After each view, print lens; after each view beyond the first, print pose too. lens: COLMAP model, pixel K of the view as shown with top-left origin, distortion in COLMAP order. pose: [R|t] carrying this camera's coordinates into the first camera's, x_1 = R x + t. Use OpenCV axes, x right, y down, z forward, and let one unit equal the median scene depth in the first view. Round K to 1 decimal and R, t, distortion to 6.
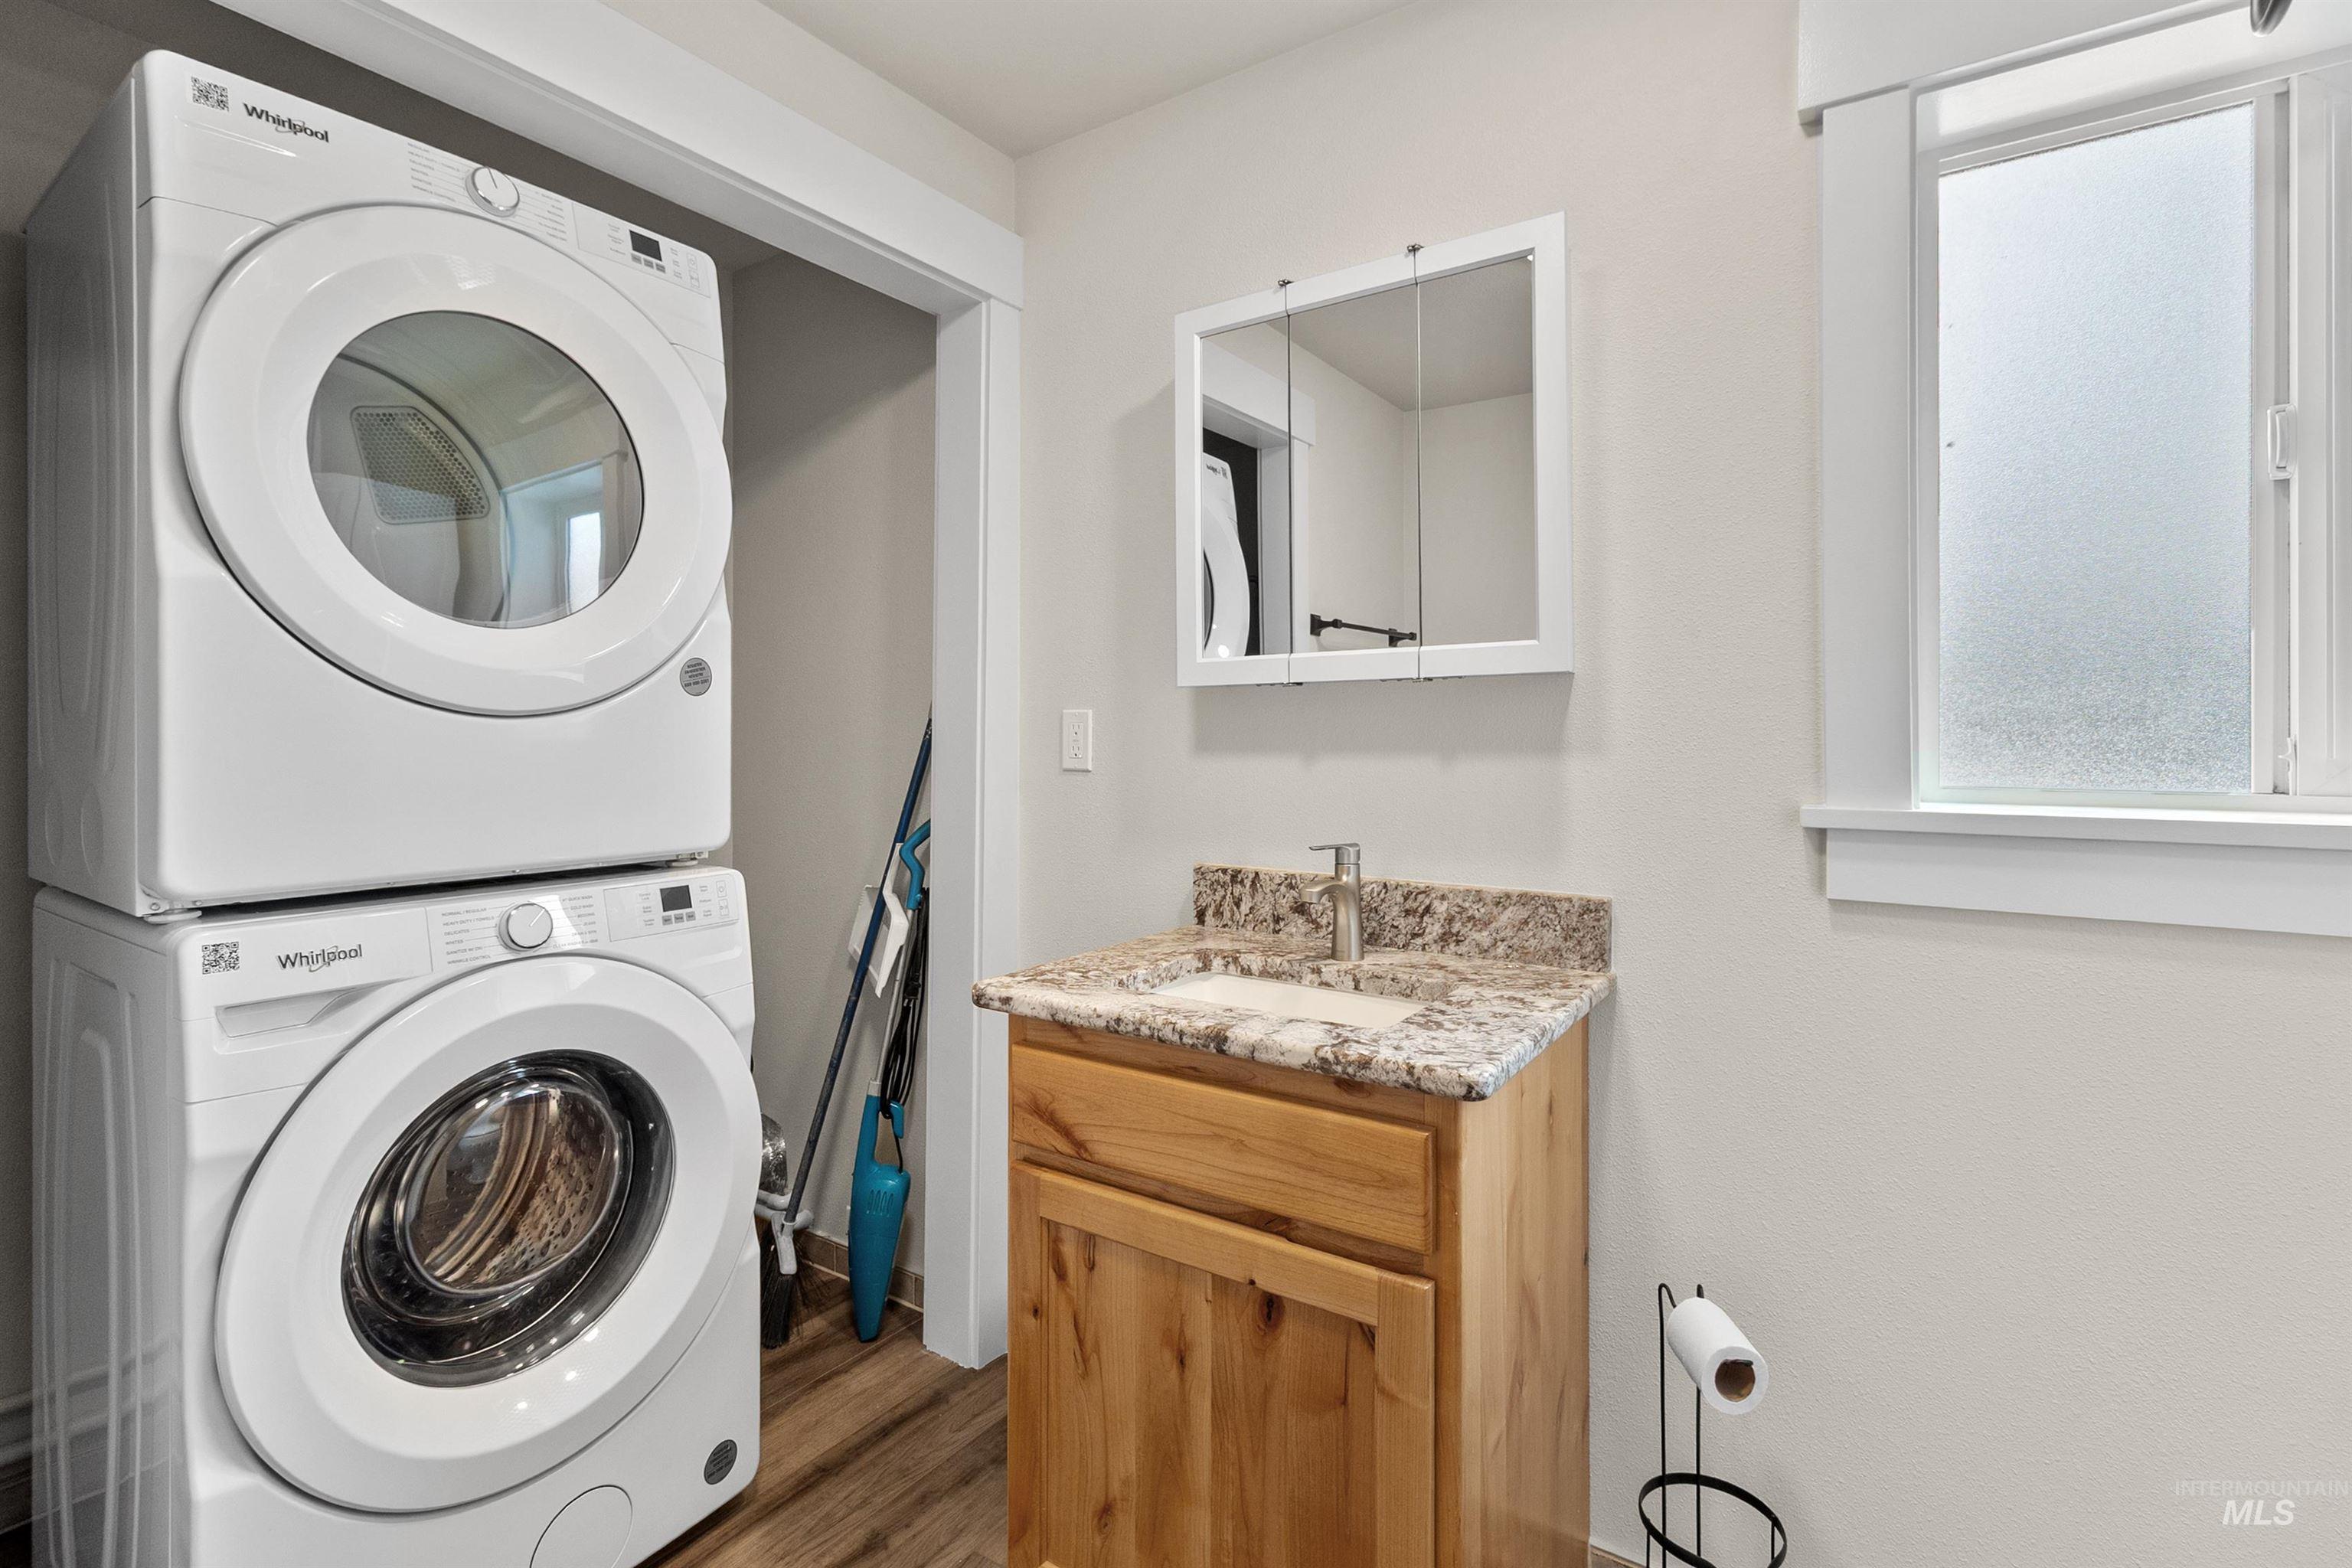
lens RADIAL K [[1087.5, 0, 1173.6], [0, 1087.5, 726.1], [0, 0, 1]] dist [0.002936, 0.000908]
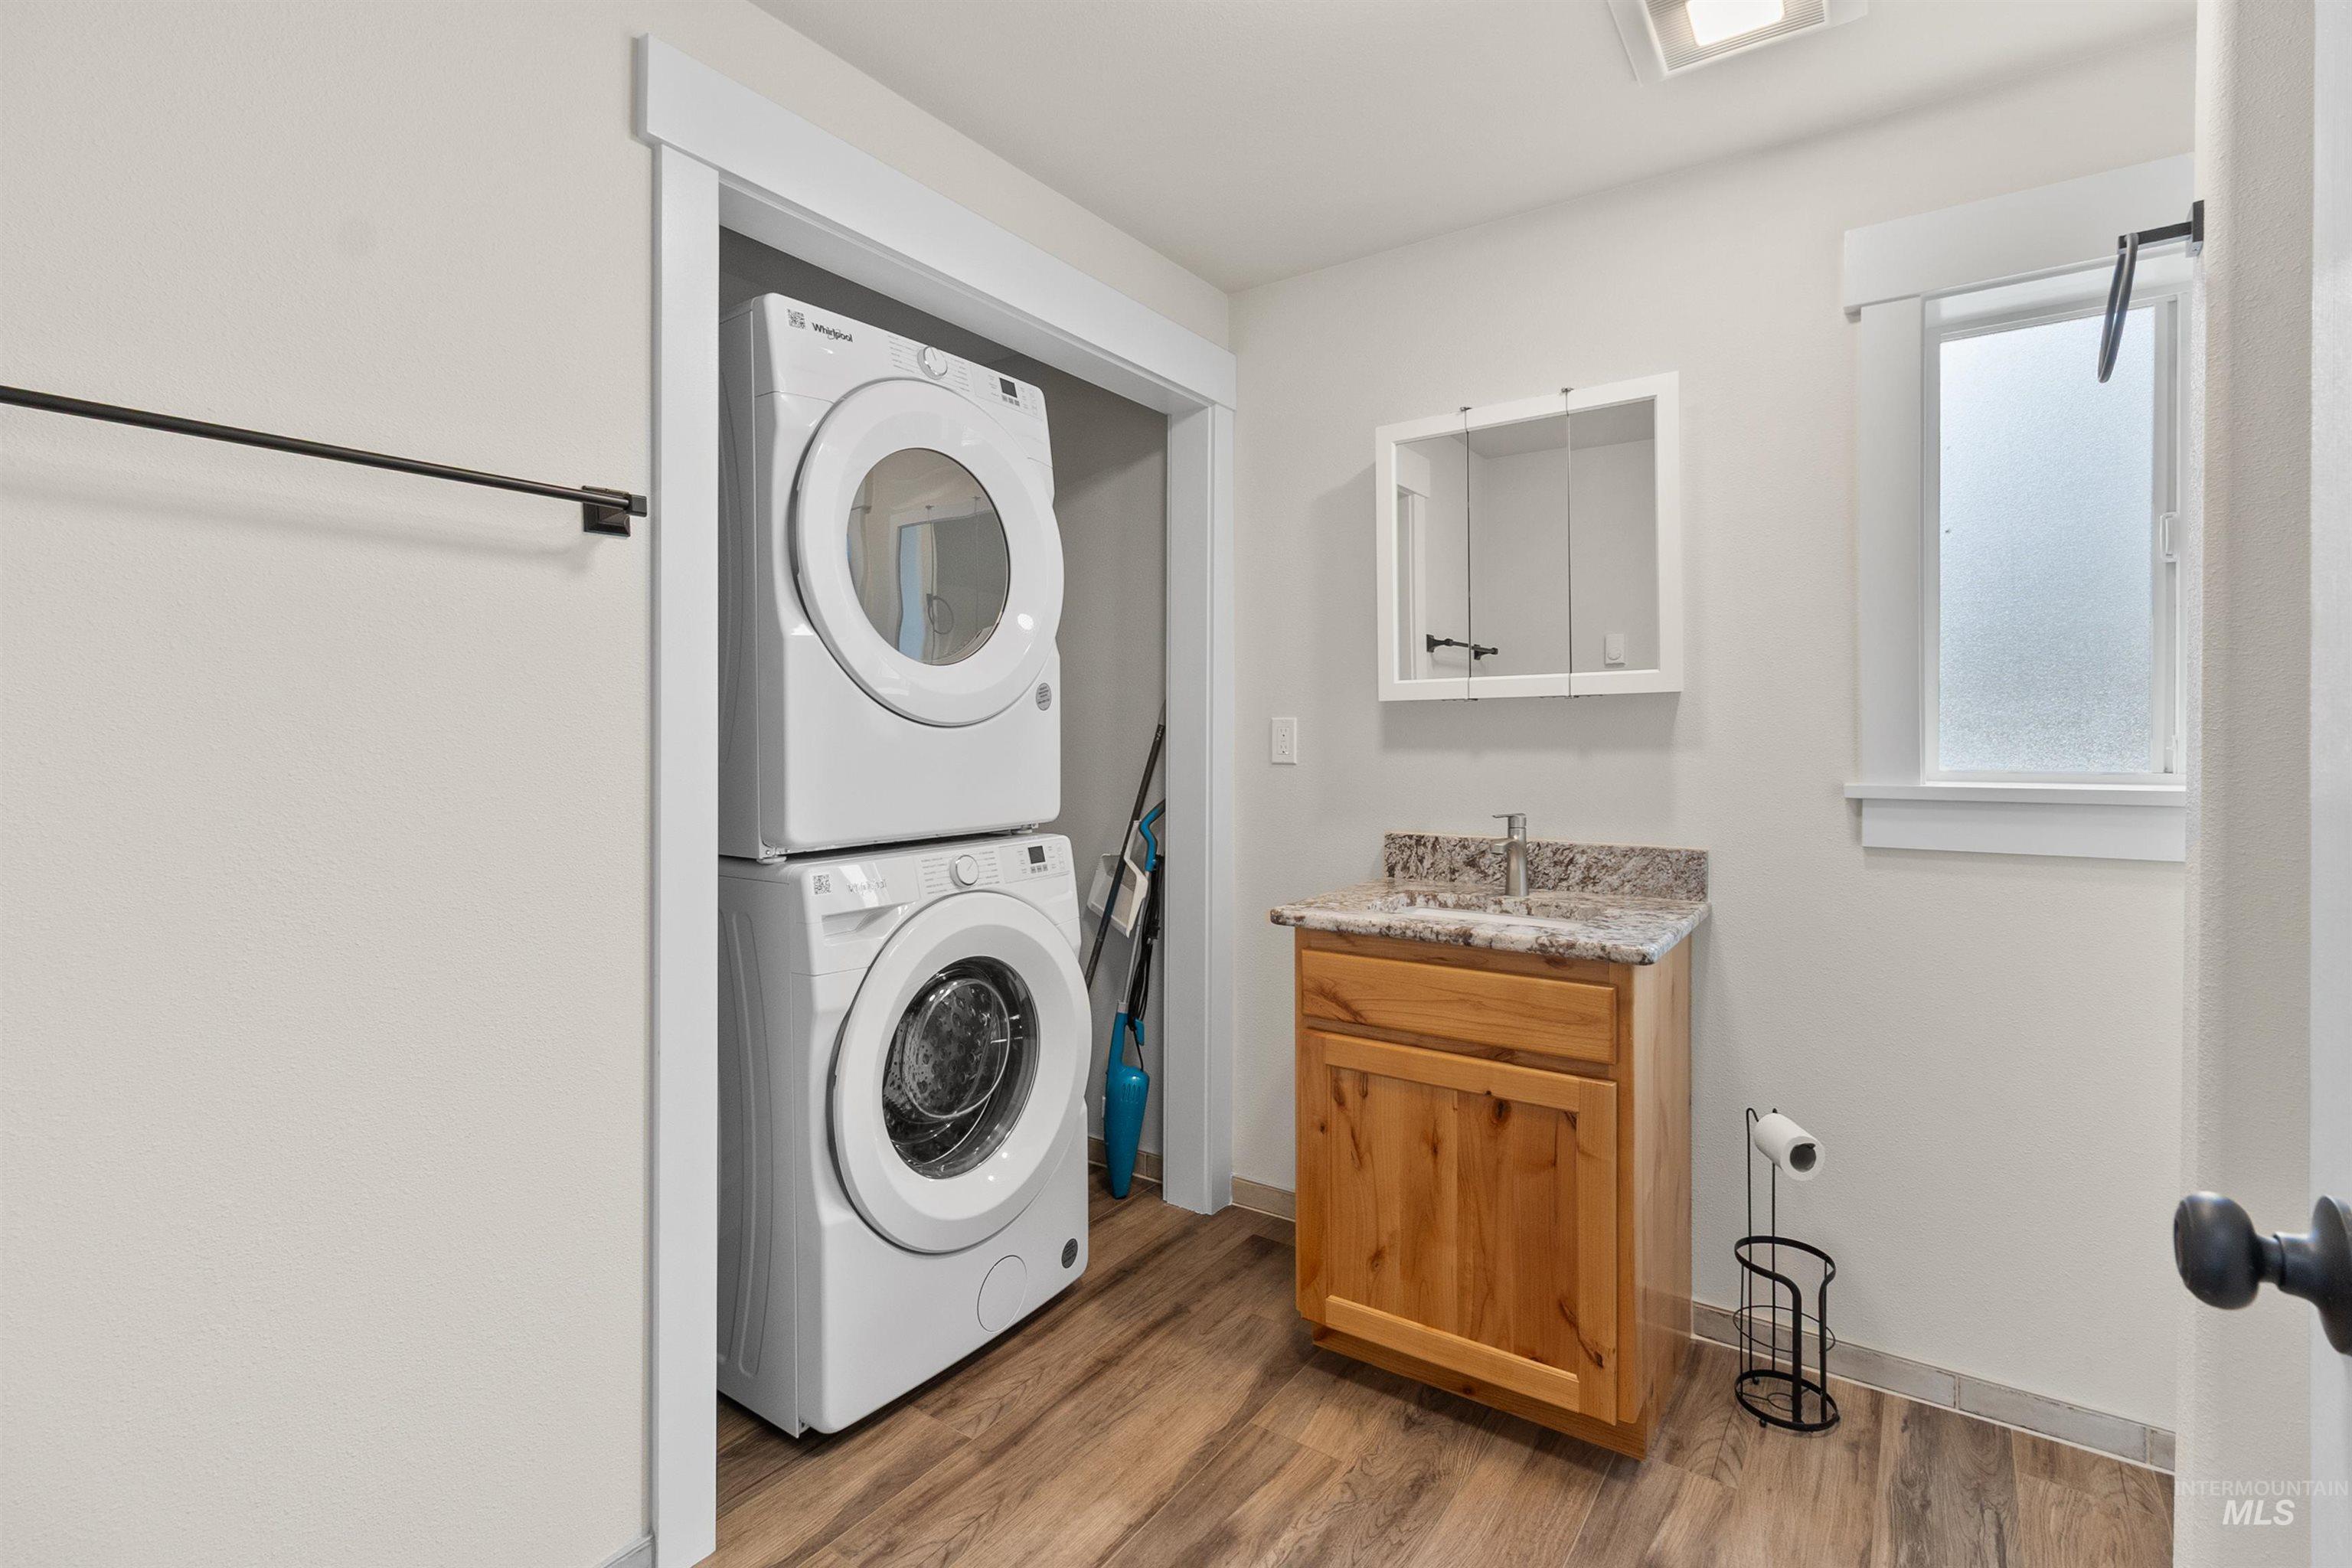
lens RADIAL K [[1078.9, 0, 1173.9], [0, 1078.9, 740.1], [0, 0, 1]] dist [0.001973, 0.000349]
pose [[0.999961, -0.005006, -0.007281, -0.302118], [0.005101, 0.999902, 0.013061, -0.008123], [0.007215, -0.013097, 0.999888, -0.439153]]
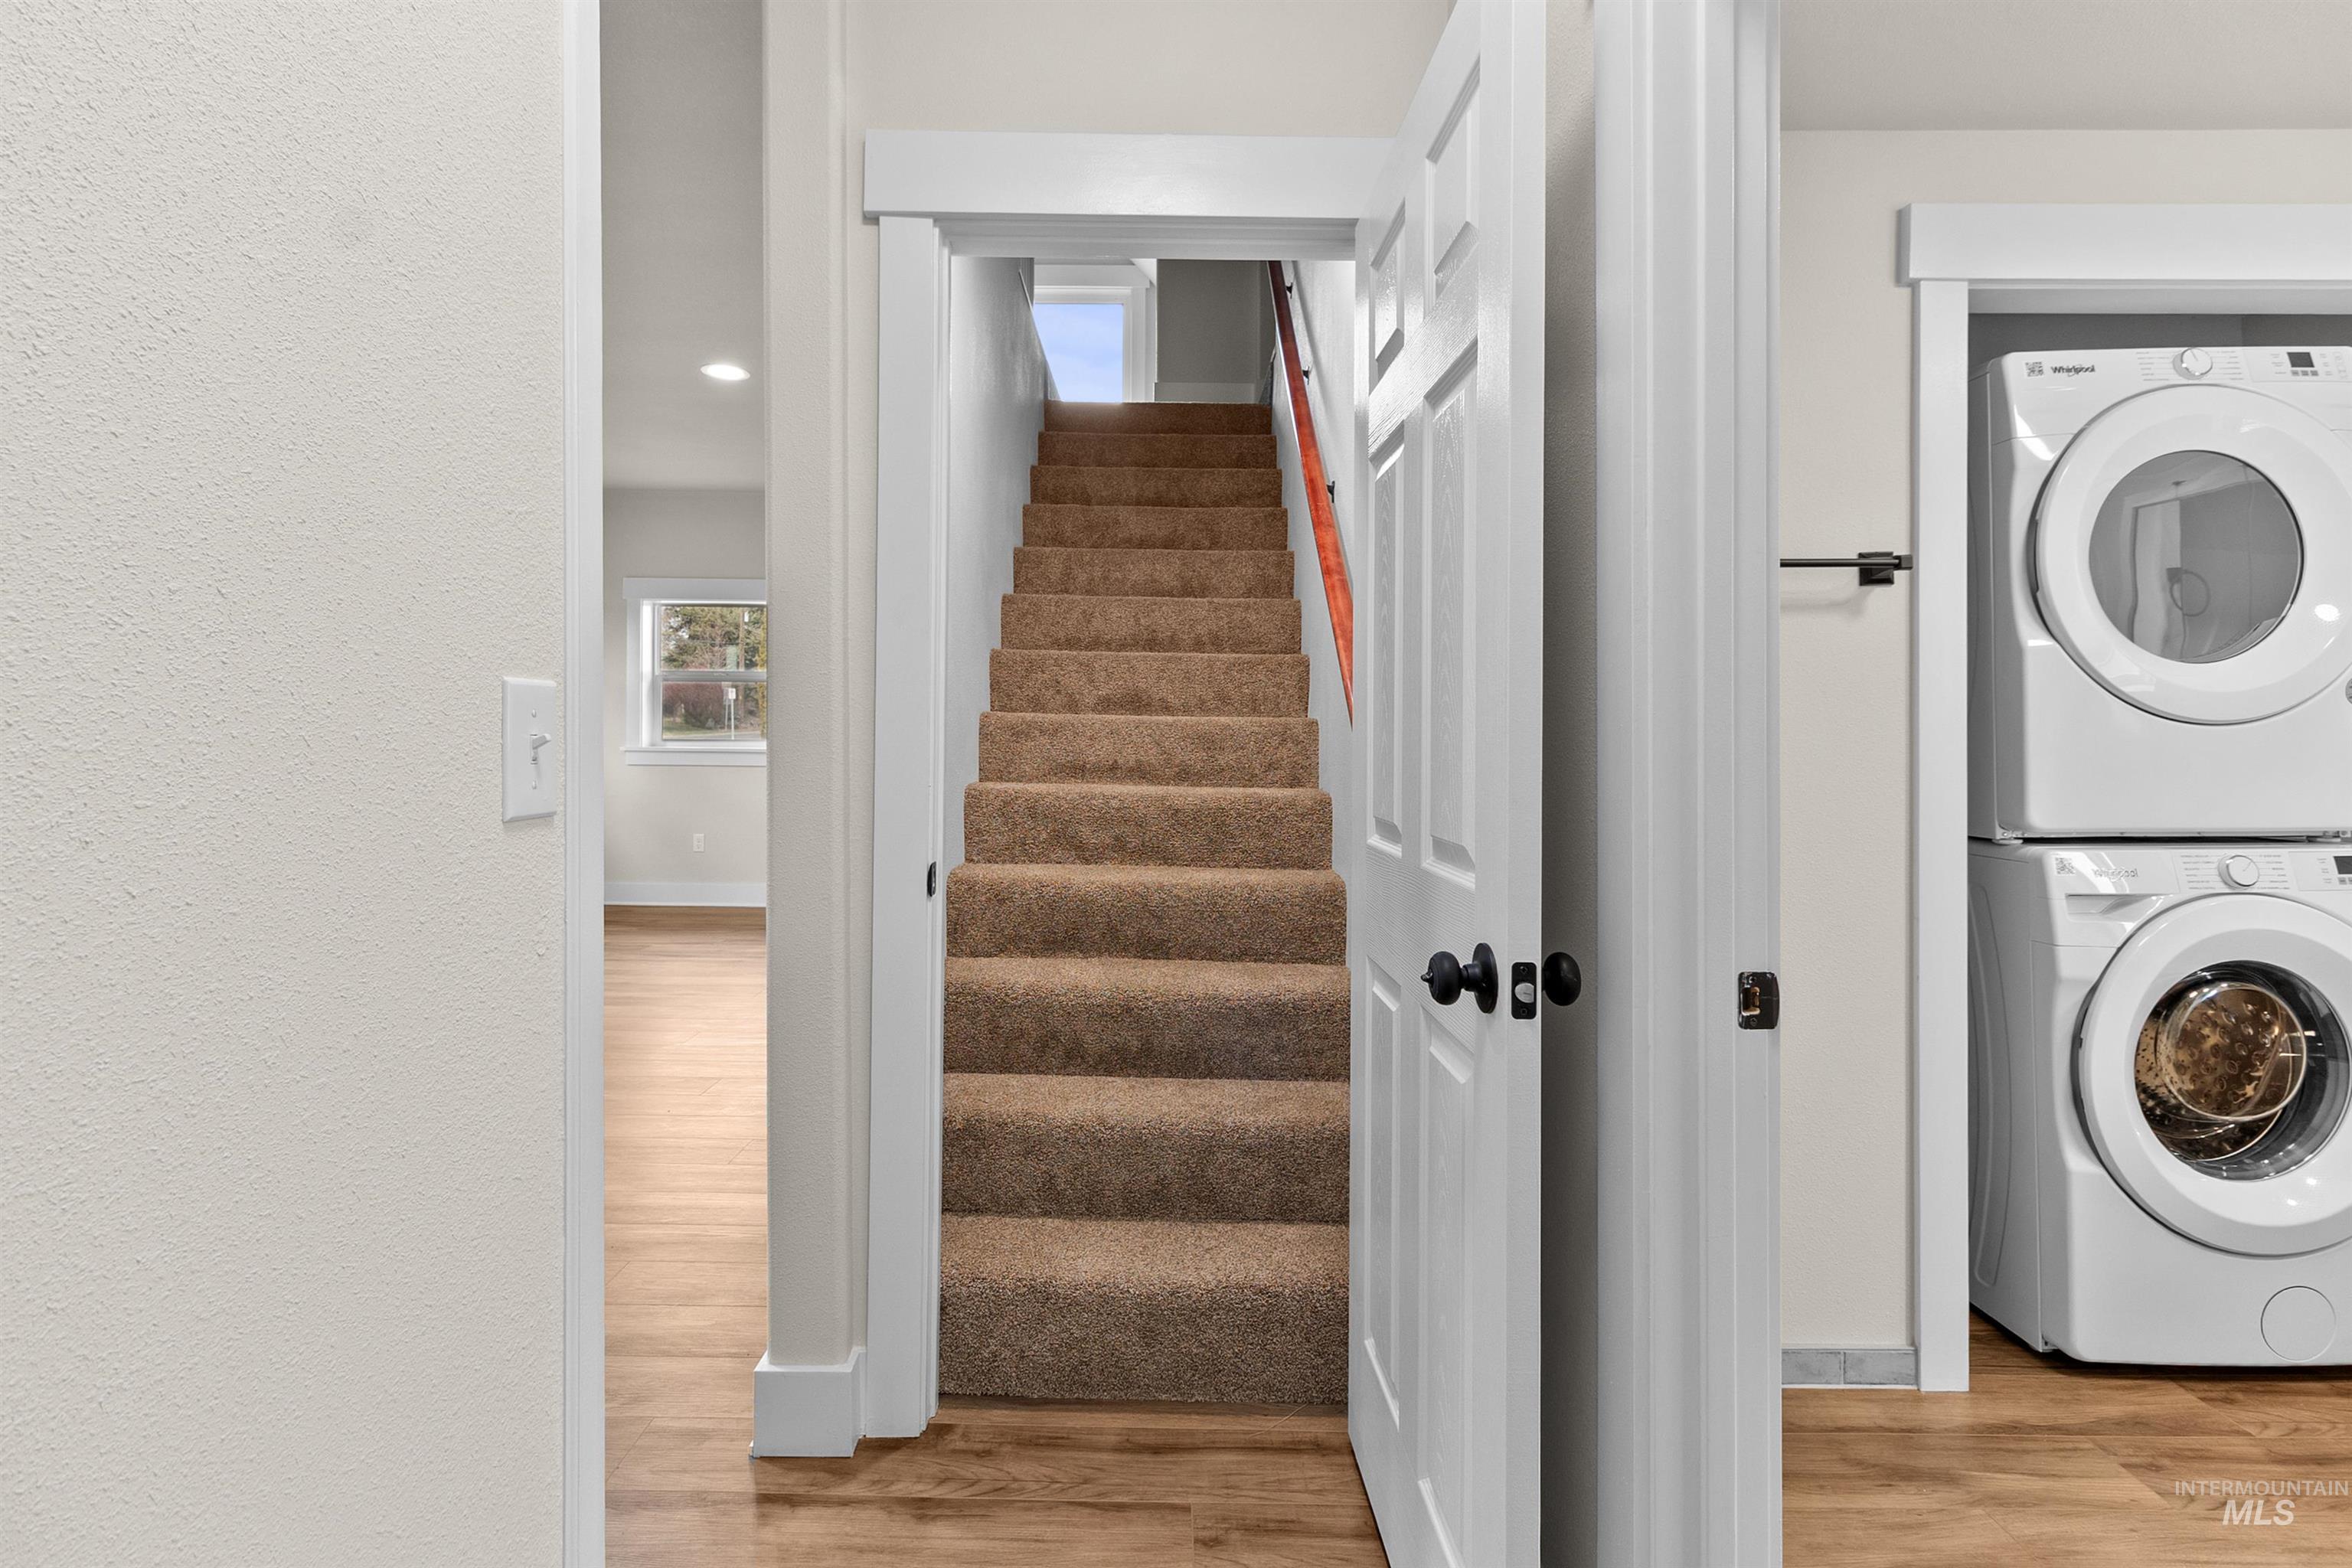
lens RADIAL K [[1087.5, 0, 1173.6], [0, 1087.5, 726.1], [0, 0, 1]] dist [0.002936, 0.000908]
pose [[0.572205, -0.009350, -0.820057, -0.216423], [0.011022, 0.999932, -0.003709, -0.016935], [0.820037, -0.006916, 0.572269, -0.967477]]
